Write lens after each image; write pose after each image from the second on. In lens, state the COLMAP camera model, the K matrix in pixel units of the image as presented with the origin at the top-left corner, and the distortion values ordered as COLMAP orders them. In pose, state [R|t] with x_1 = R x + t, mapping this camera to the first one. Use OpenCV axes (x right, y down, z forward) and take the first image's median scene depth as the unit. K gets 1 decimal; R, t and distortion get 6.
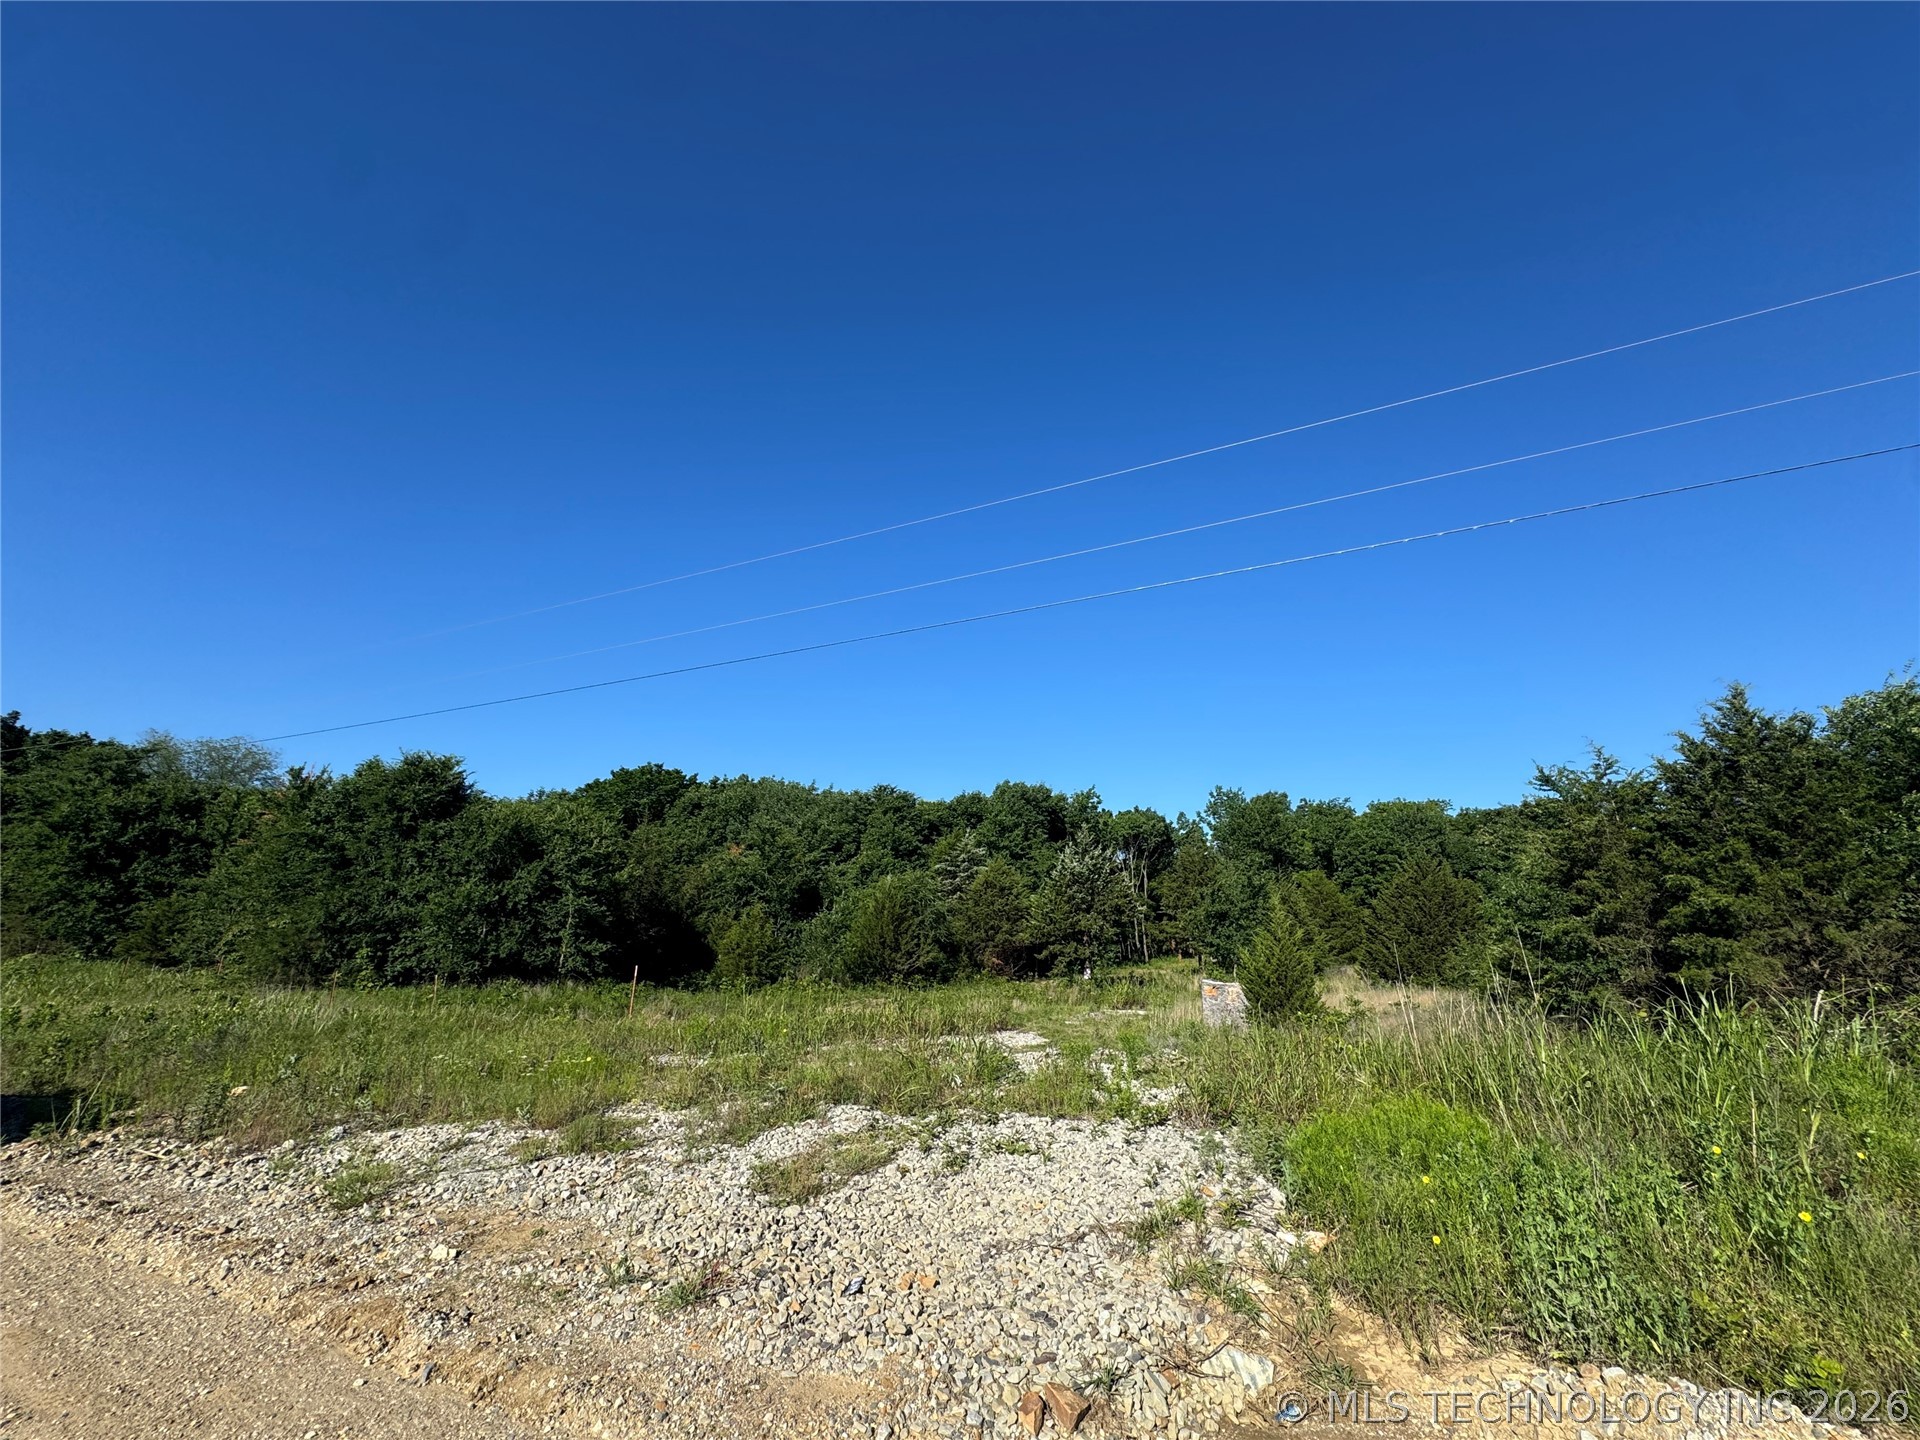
lens RADIAL K [[763.8, 0, 958.7], [0, 763.8, 721.5], [0, 0, 1]] dist [-0.001838, 0.000262]
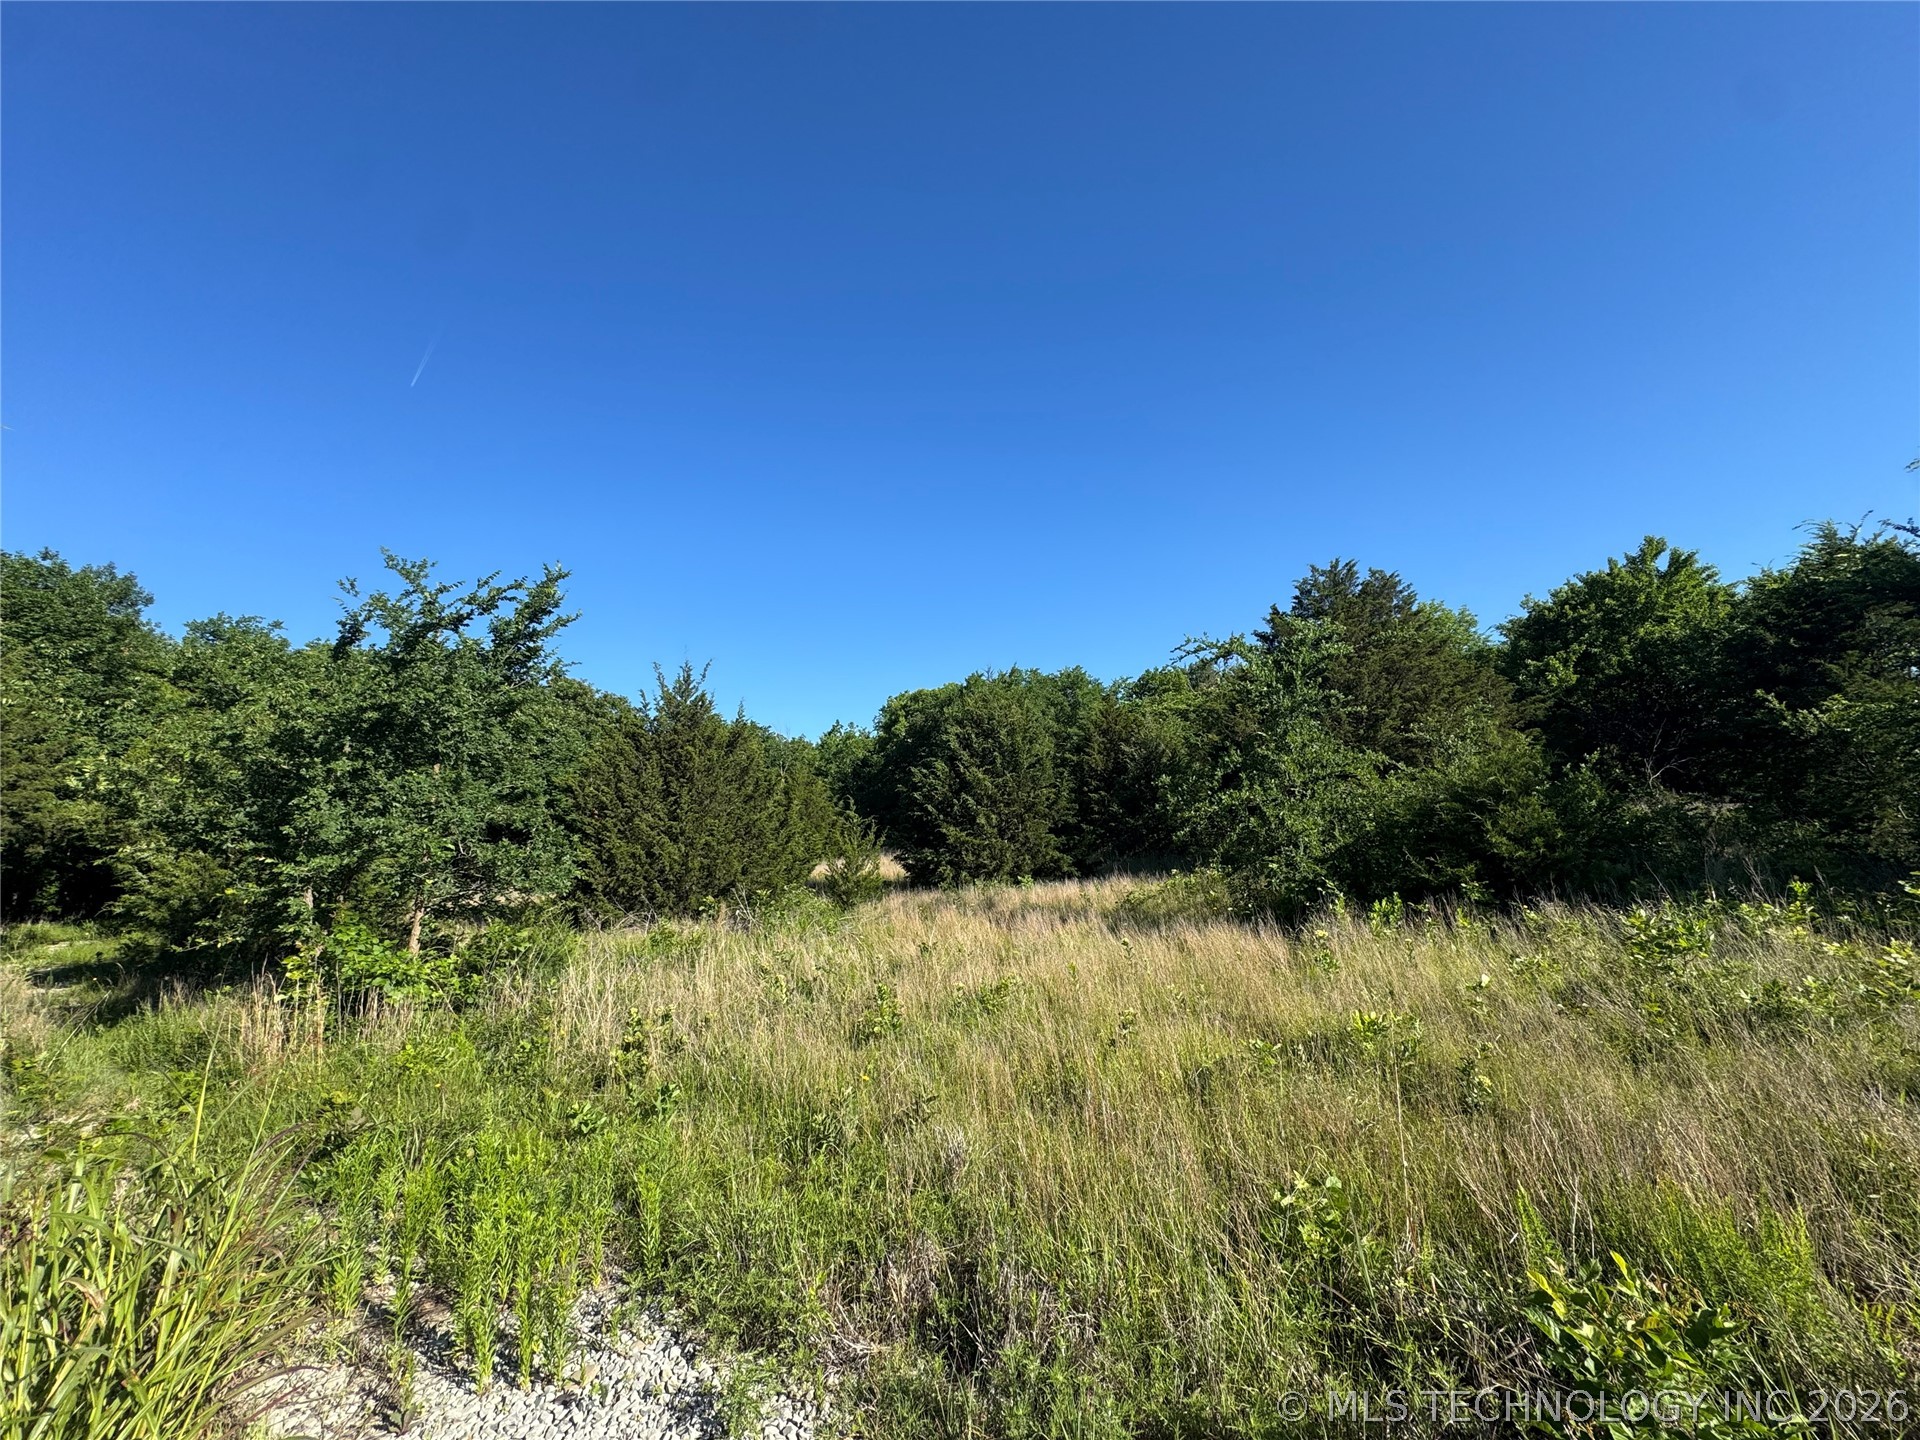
lens RADIAL K [[763.8, 0, 959.9], [0, 763.8, 723.8], [0, 0, 1]] dist [-0.001838, 0.000262]
pose [[0.183264, 0.132482, 0.974096, 0.615359], [-0.208959, 0.973484, -0.093086, 1.159833], [-0.960599, -0.186487, 0.206087, 3.745609]]
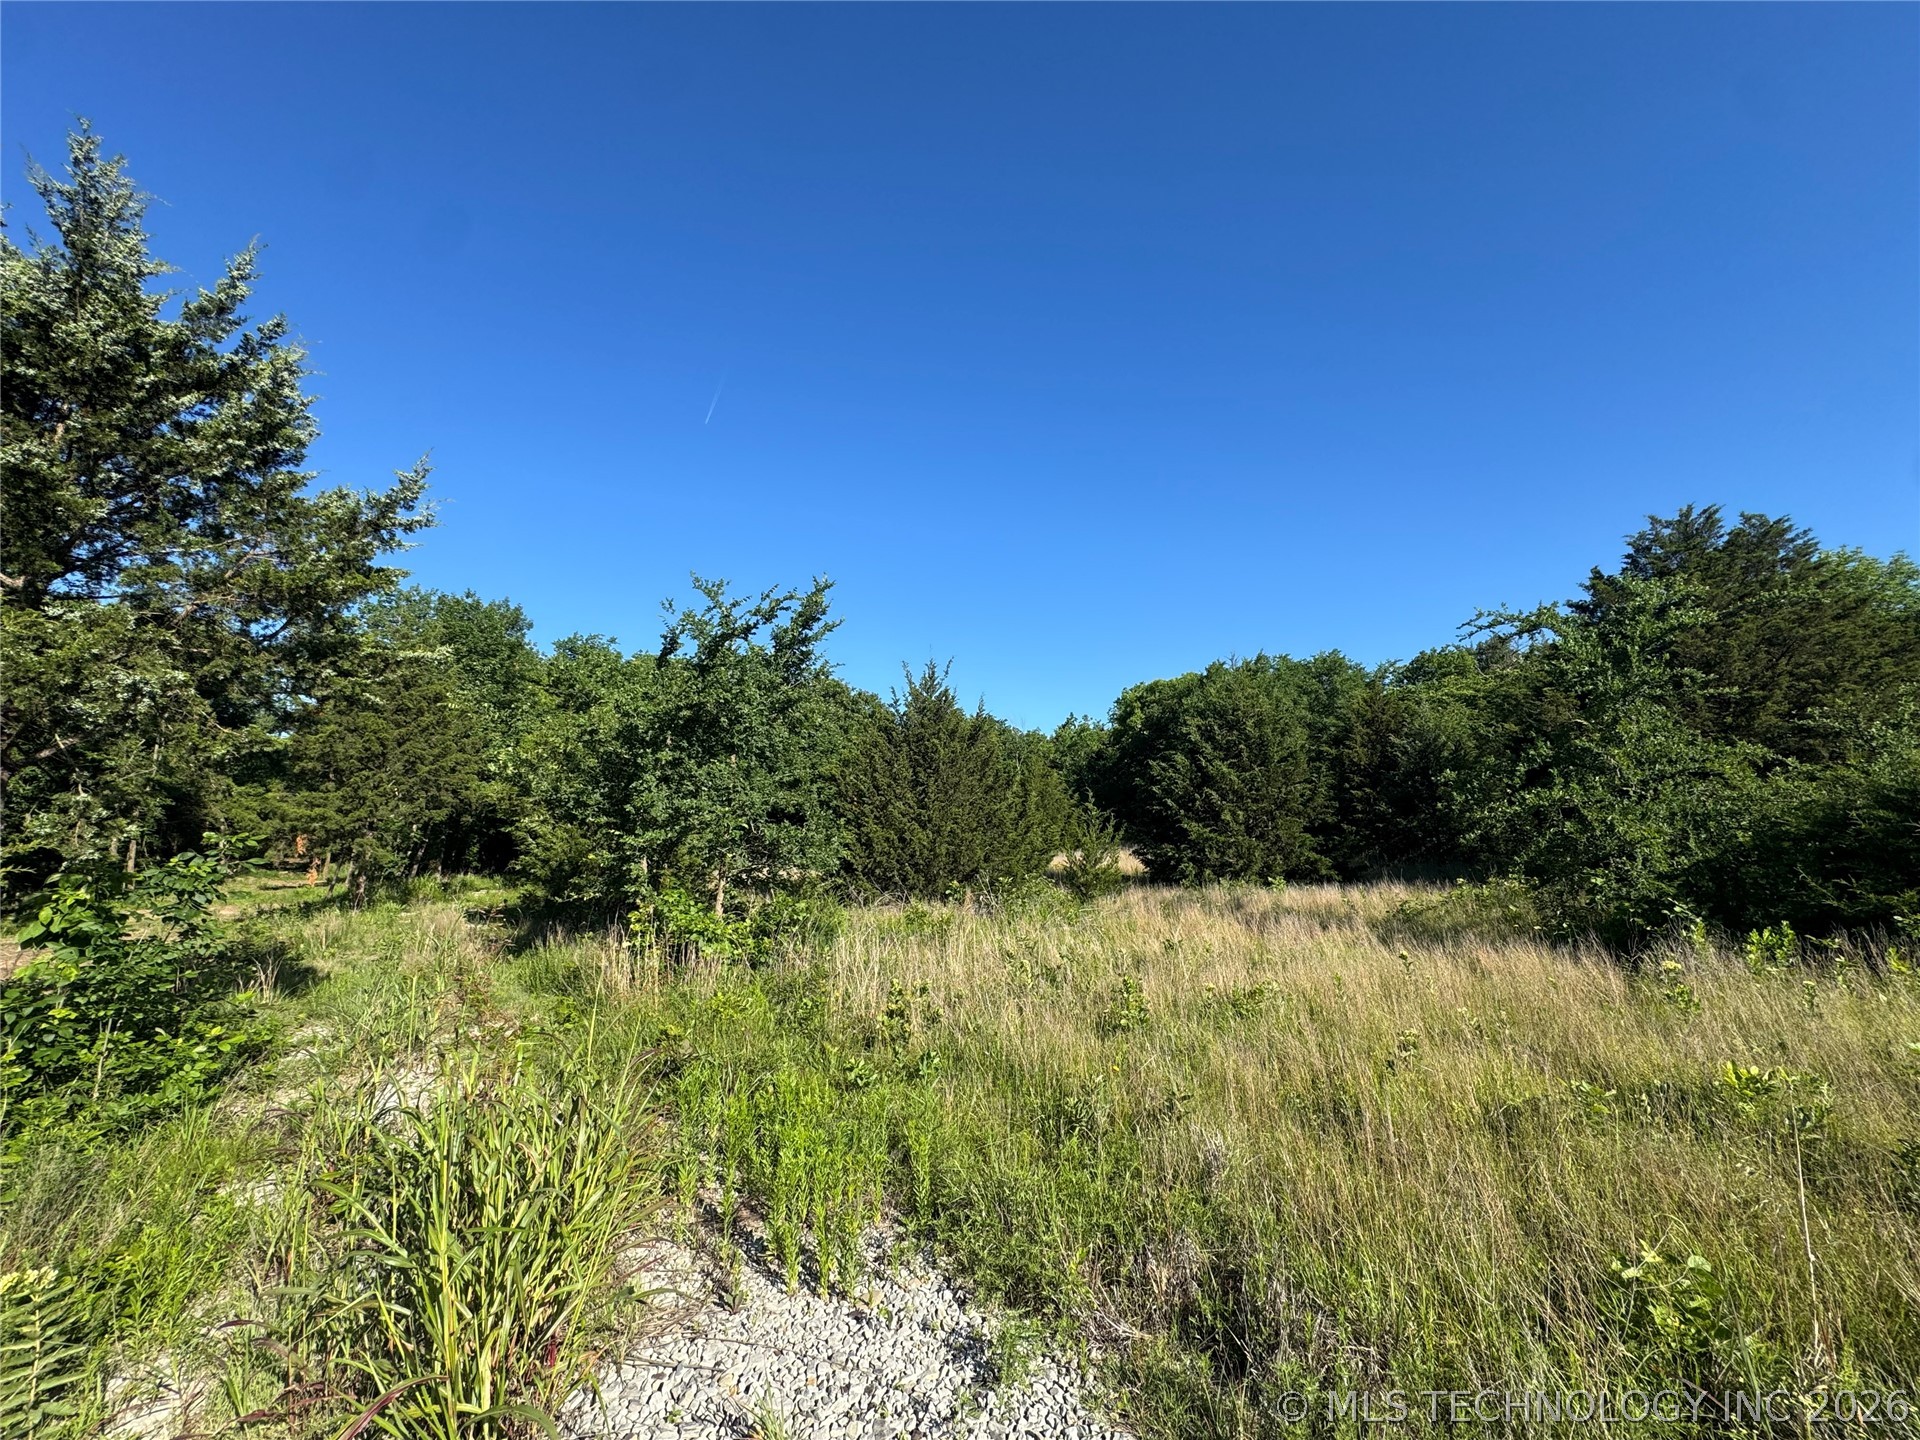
lens RADIAL K [[763.8, 0, 959.7], [0, 763.8, 723.9], [0, 0, 1]] dist [-0.001838, 0.000262]
pose [[0.467218, 0.120342, 0.875914, 0.603917], [-0.216335, 0.976140, -0.018718, 1.163666], [-0.857267, -0.180745, 0.482105, 3.753956]]
